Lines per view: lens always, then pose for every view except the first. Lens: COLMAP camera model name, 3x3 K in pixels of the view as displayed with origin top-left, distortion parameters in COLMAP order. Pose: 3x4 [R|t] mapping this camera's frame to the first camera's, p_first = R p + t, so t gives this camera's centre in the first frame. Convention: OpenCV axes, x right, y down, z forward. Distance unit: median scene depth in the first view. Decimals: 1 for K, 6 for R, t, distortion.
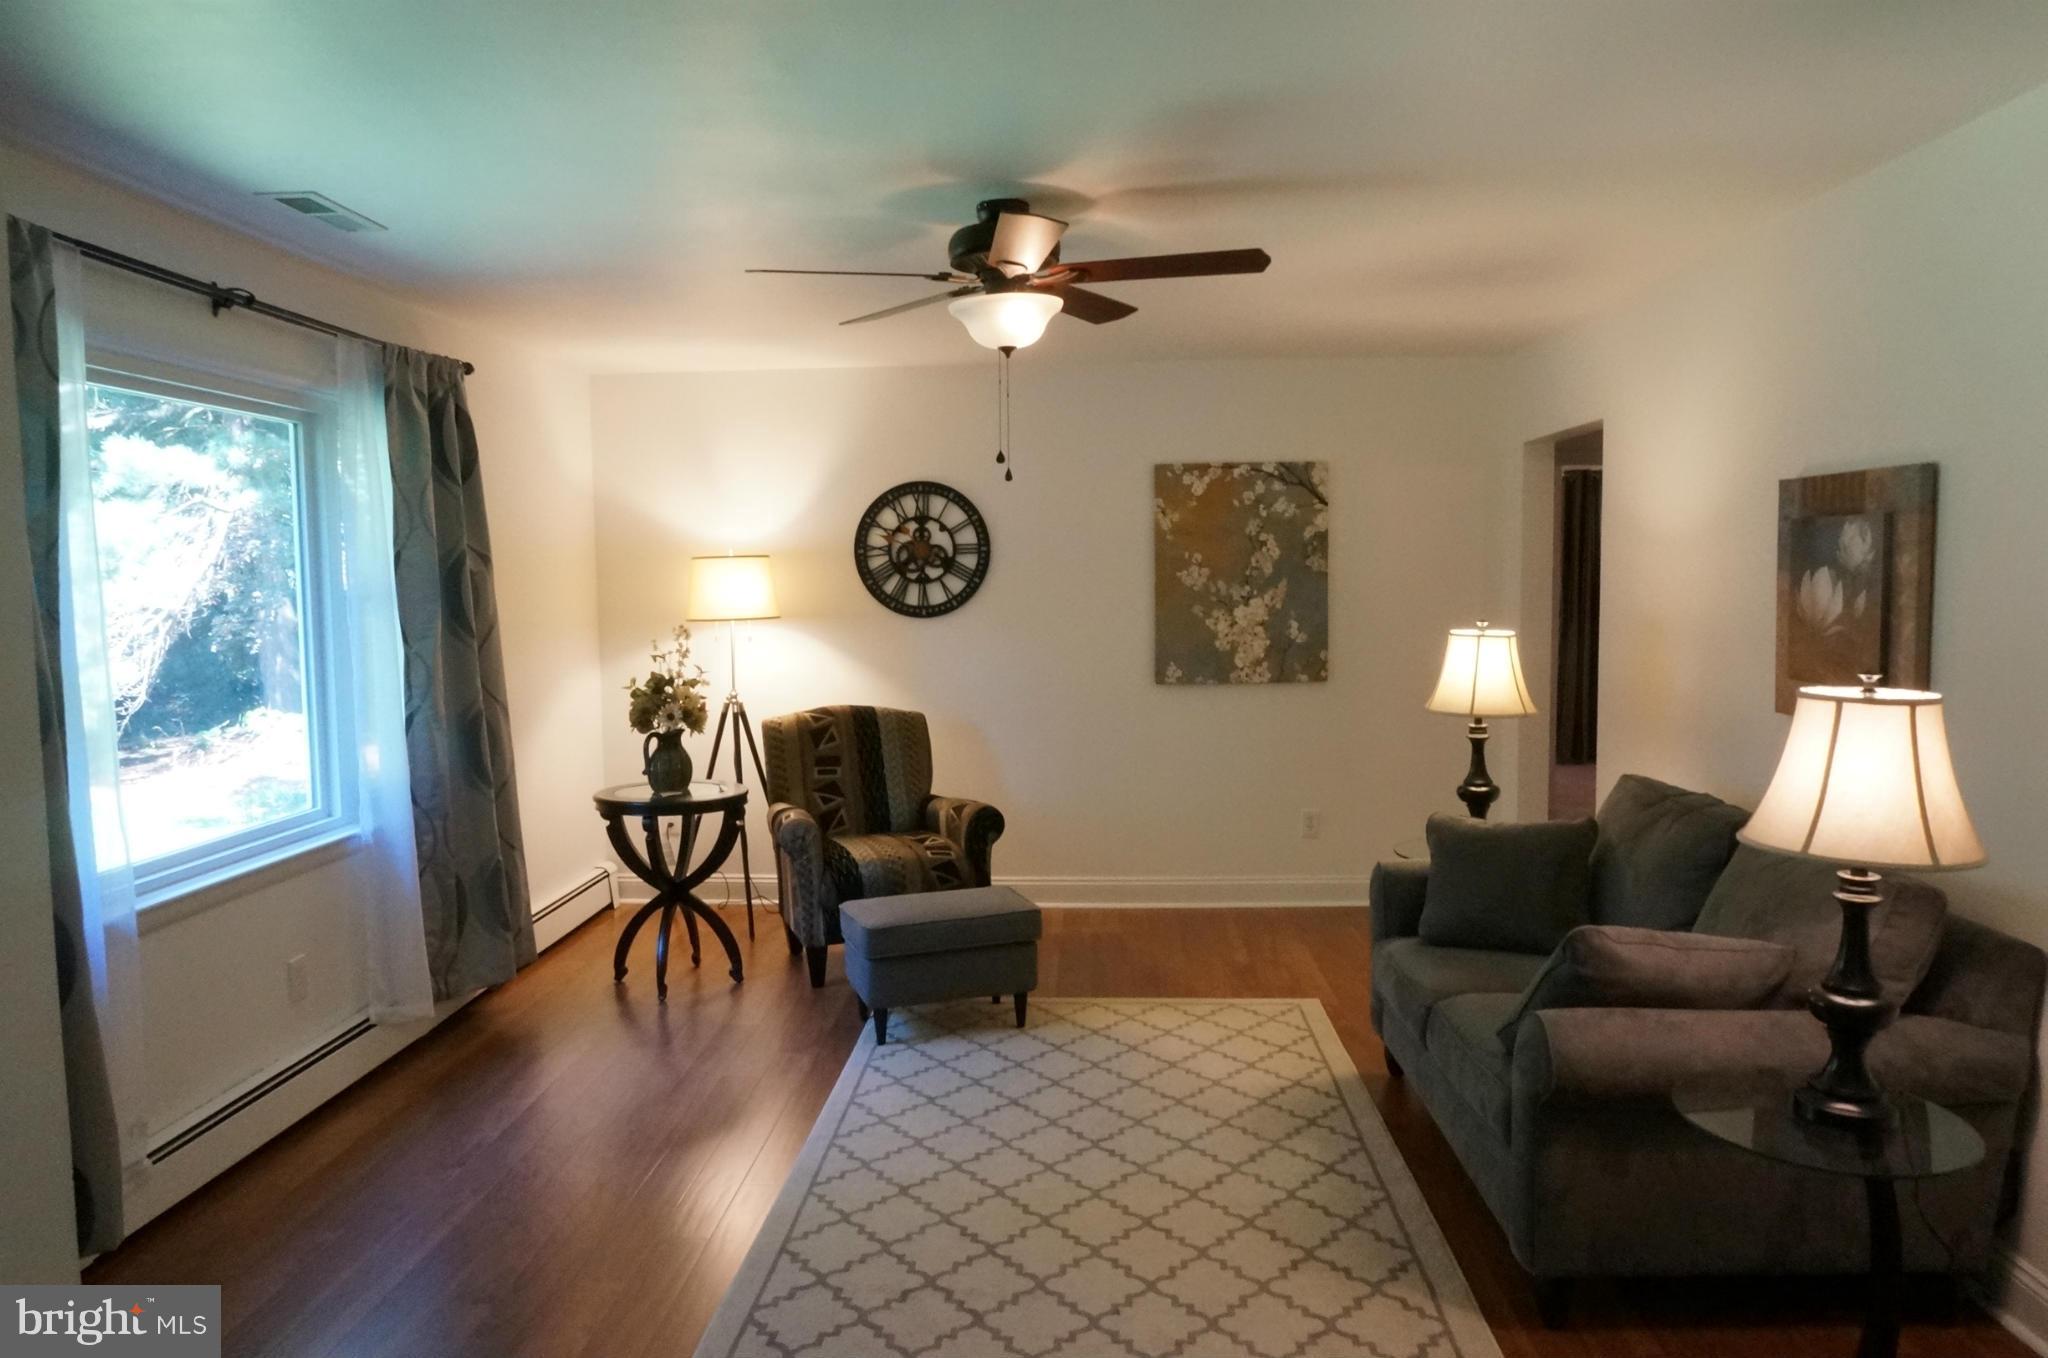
lens RADIAL K [[1378.2, 0, 1026.5], [0, 1378.2, 690.9], [0, 0, 1]] dist [-0.037586, 0.024678]
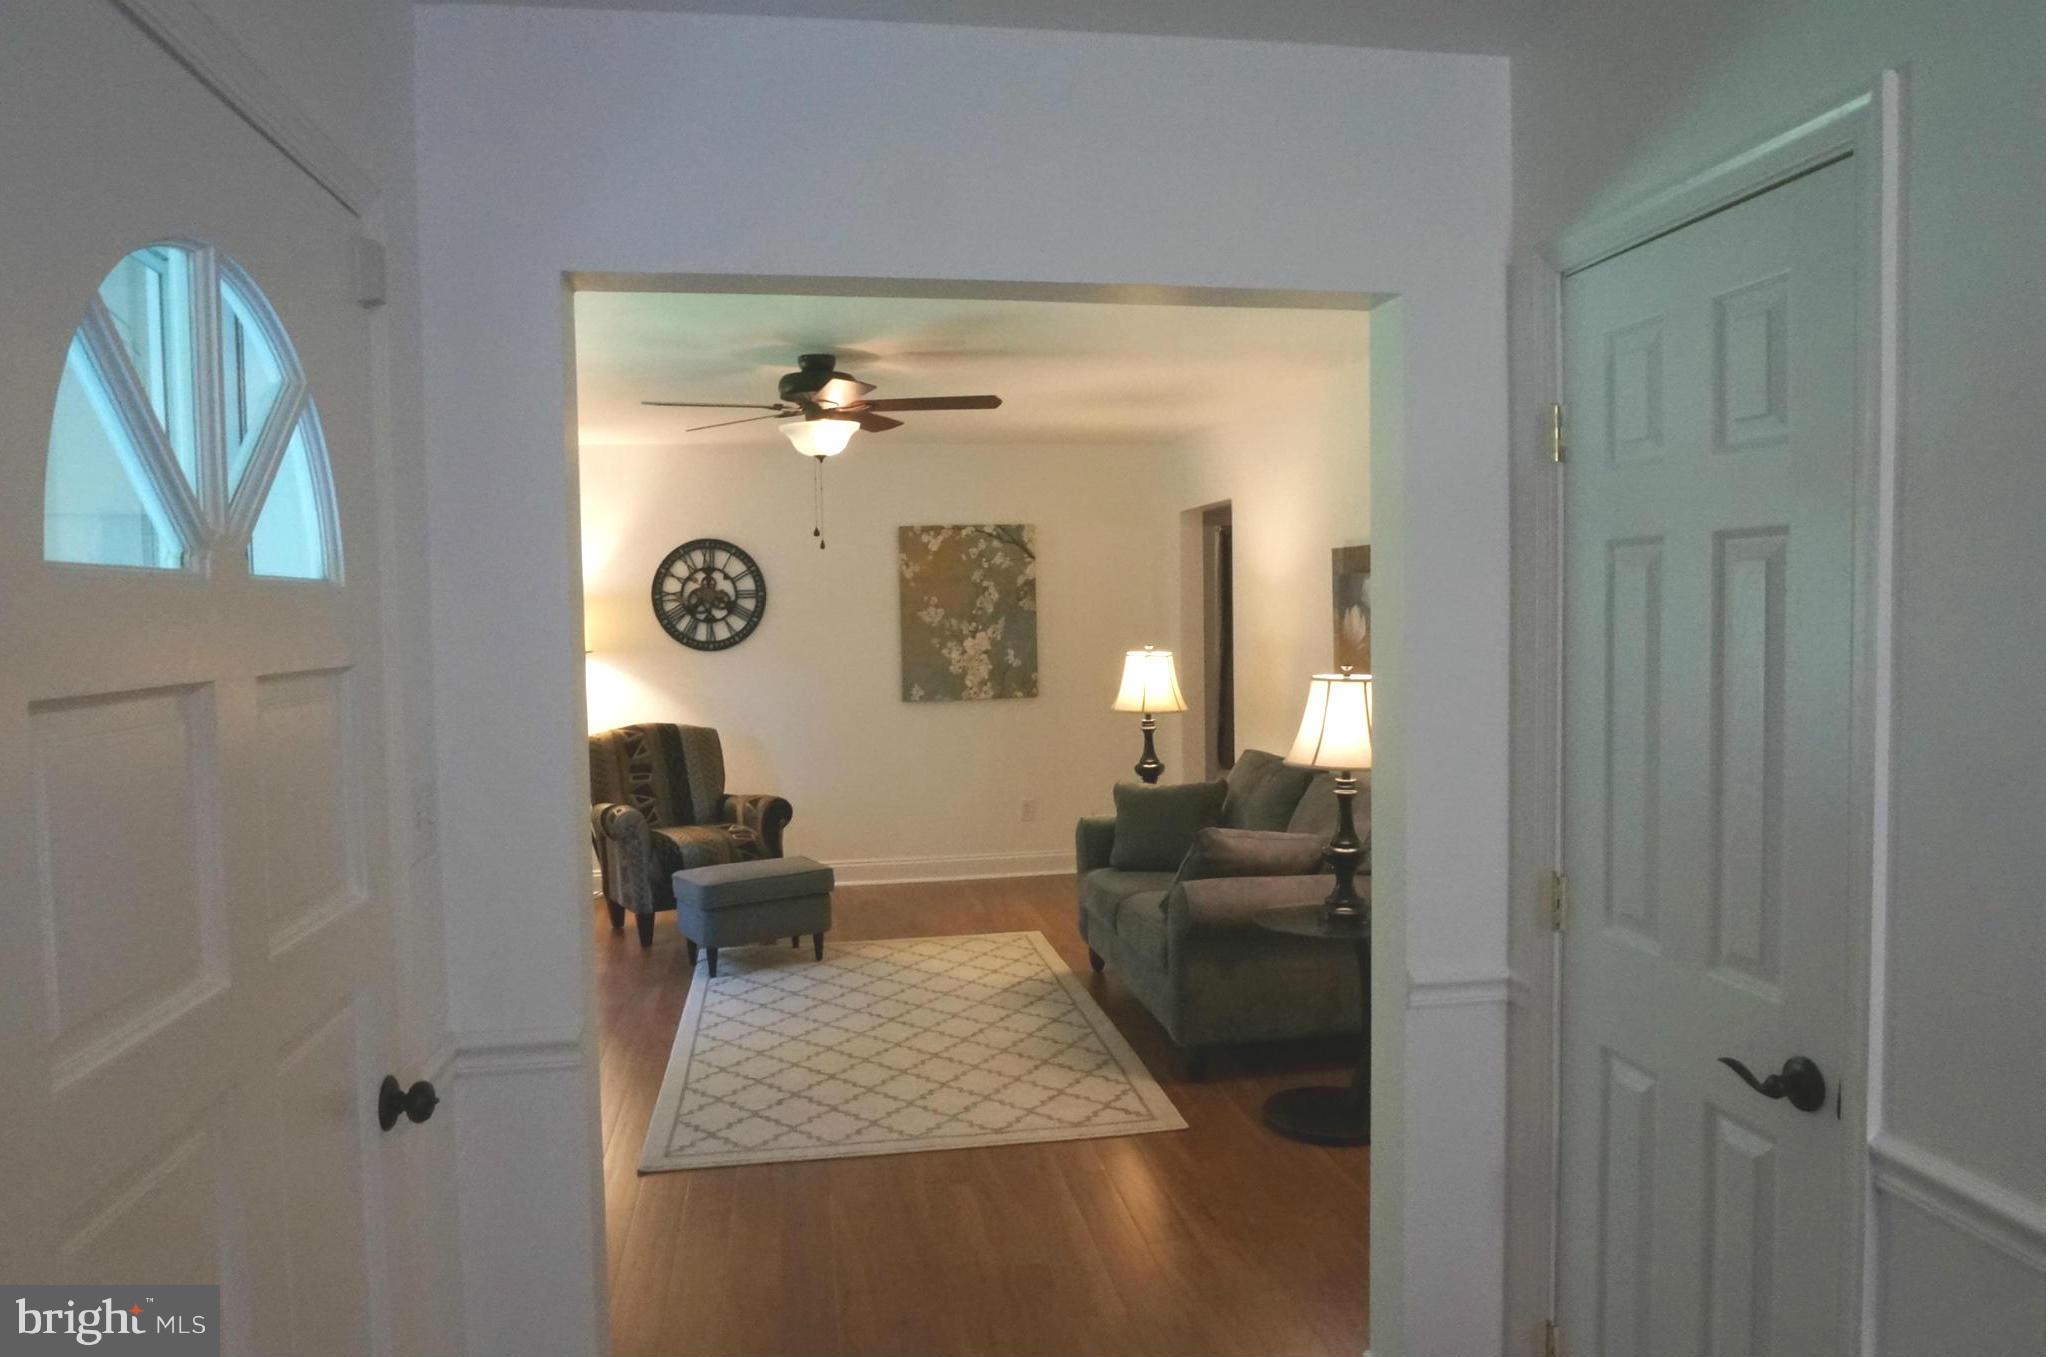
lens RADIAL K [[1378.2, 0, 1035.3], [0, 1378.2, 694.0], [0, 0, 1]] dist [-0.037586, 0.024678]
pose [[0.975036, -0.019161, 0.221219, -0.087751], [0.024919, 0.999419, -0.023266, 0.027138], [-0.220645, 0.028198, 0.974946, -0.325255]]
